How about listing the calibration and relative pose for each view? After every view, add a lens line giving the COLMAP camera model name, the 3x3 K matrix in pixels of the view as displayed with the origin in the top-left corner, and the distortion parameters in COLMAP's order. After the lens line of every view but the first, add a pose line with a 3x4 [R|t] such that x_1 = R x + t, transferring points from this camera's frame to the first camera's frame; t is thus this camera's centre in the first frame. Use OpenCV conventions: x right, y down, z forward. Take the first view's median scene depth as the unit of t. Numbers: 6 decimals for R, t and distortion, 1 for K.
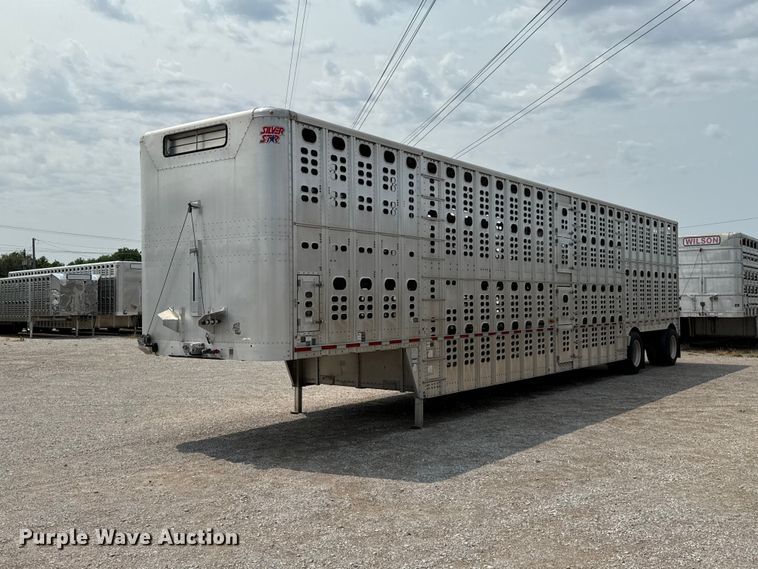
lens RADIAL K [[737.1, 0, 379.0], [0, 737.1, 284.5], [0, 0, 1]] dist [0.110285, -0.007112]
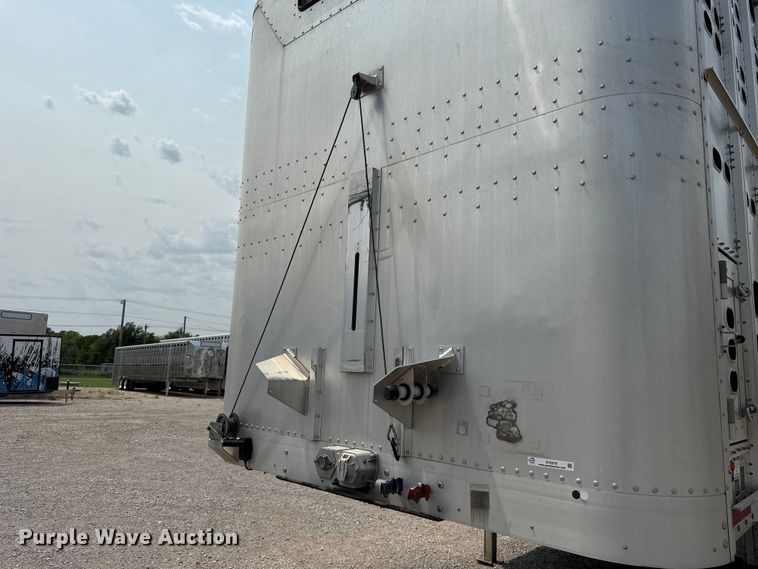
lens RADIAL K [[533.6, 0, 379.0], [0, 533.6, 284.5], [0, 0, 1]] dist [0.078347, -0.112802]
pose [[0.993741, 0.030161, -0.107564, -0.200409], [-0.046009, 0.987909, -0.148049, 0.036625], [0.101798, 0.152071, 0.983113, 0.708877]]
